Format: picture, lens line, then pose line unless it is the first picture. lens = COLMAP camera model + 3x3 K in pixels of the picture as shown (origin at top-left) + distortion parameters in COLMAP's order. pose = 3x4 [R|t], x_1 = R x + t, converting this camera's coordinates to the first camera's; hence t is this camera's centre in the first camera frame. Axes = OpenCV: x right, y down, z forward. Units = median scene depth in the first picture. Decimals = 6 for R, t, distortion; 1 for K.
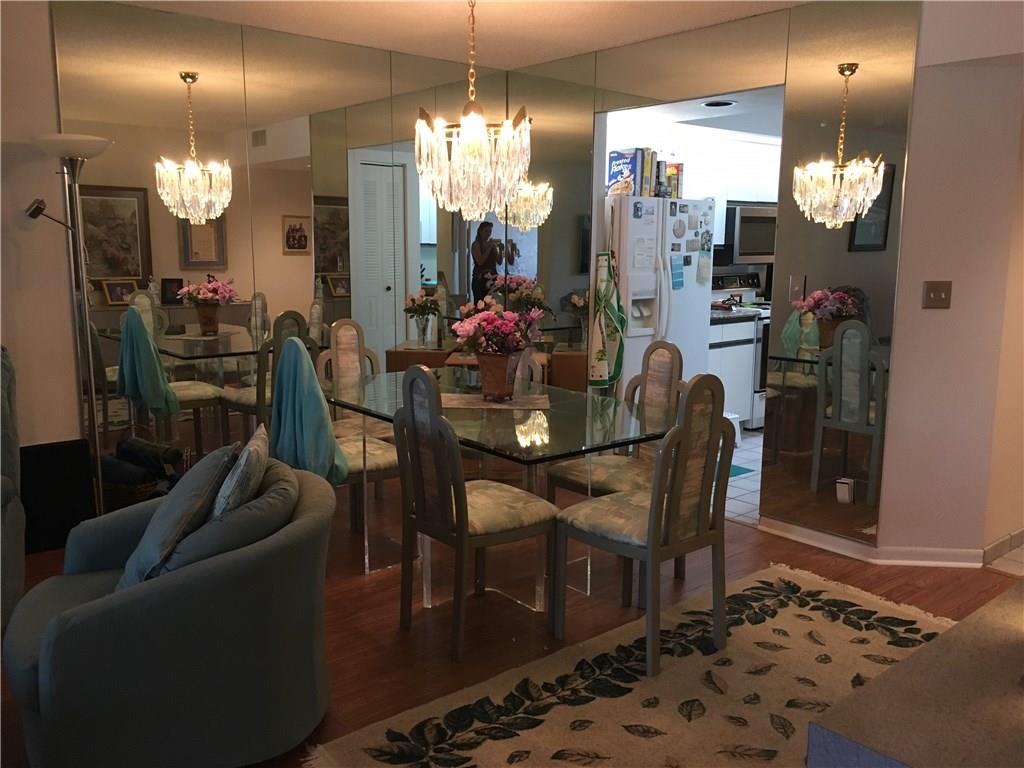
lens RADIAL K [[869.2, 0, 509.3], [0, 869.2, 382.1], [0, 0, 1]] dist [0.082080, -0.105768]
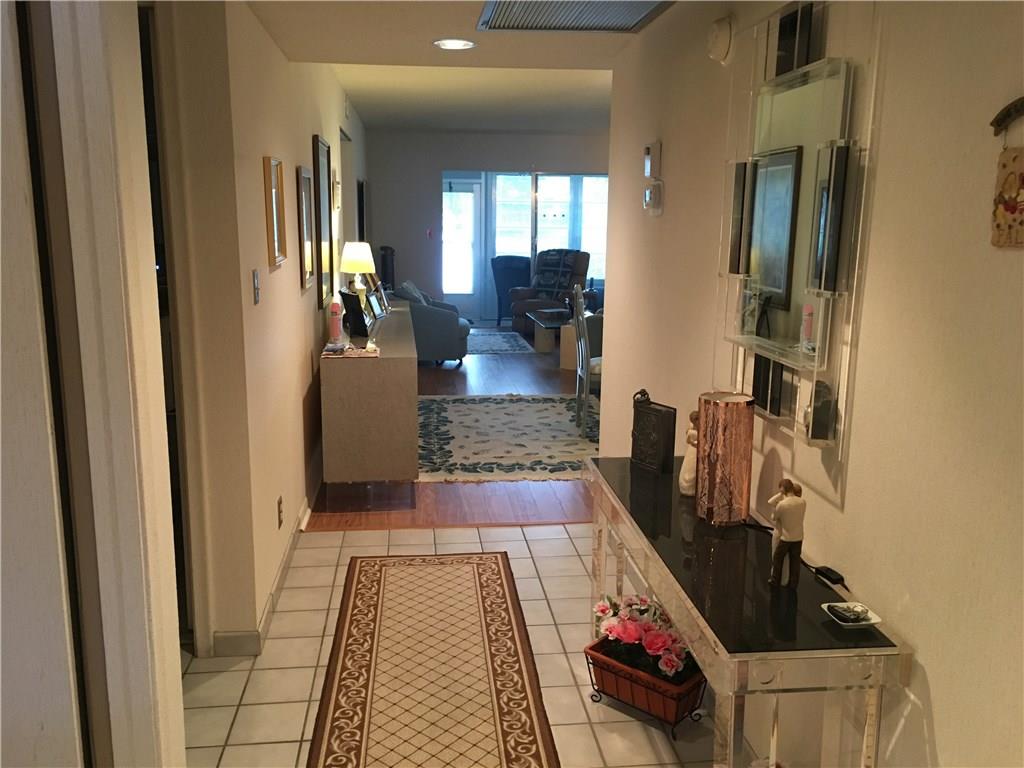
lens RADIAL K [[869.2, 0, 509.3], [0, 869.2, 382.1], [0, 0, 1]] dist [0.082080, -0.105768]
pose [[0.536455, -0.157586, 0.829085, -0.940235], [0.120537, 0.986647, 0.109541, 0.010296], [-0.835276, 0.041172, 0.548287, -0.153640]]
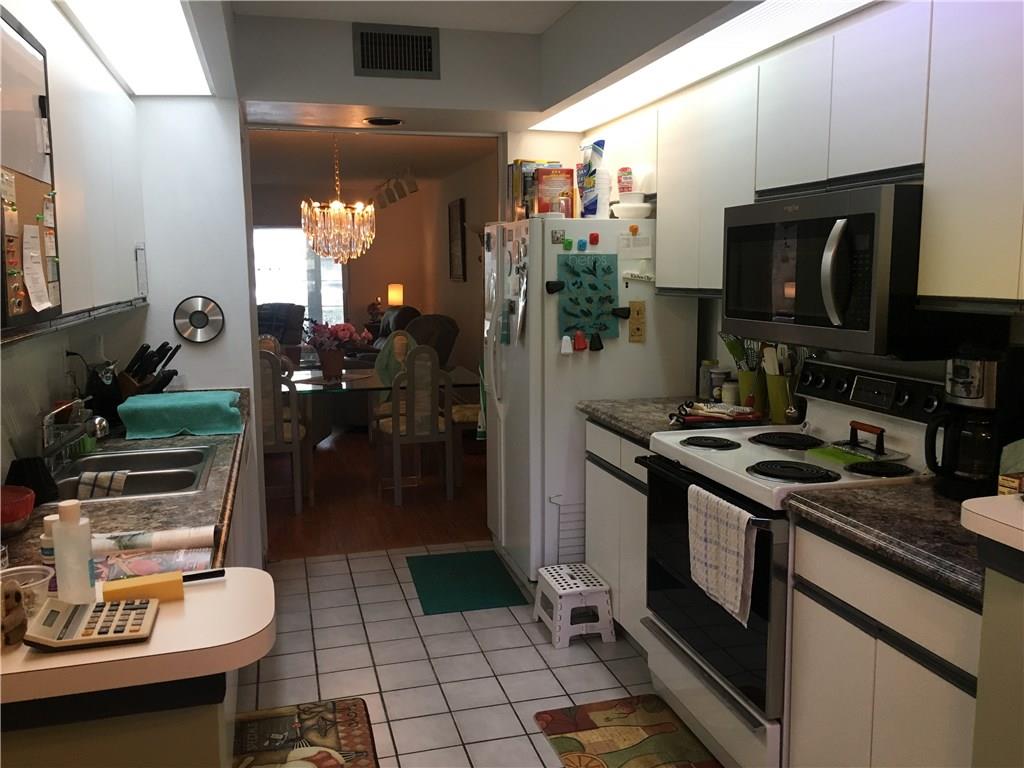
lens RADIAL K [[869.2, 0, 509.3], [0, 869.2, 382.1], [0, 0, 1]] dist [0.082080, -0.105768]
pose [[-0.424971, 0.116703, -0.897652, 1.058444], [-0.142077, 0.970764, 0.193471, -0.271185], [0.893988, 0.209755, -0.395966, 1.615482]]
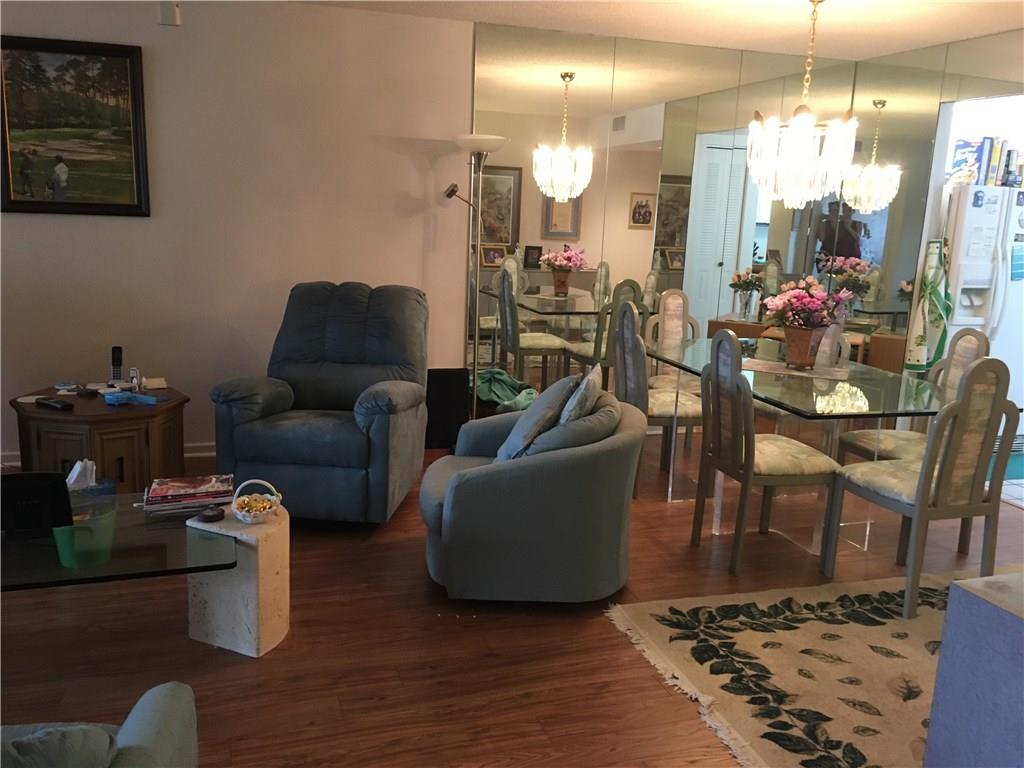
lens RADIAL K [[869.2, 0, 509.3], [0, 869.2, 382.1], [0, 0, 1]] dist [0.082080, -0.105768]
pose [[0.926146, 0.104916, -0.362280, 0.043698], [-0.093536, 0.994416, 0.048863, 0.014899], [0.365383, -0.011367, 0.930788, -0.166949]]
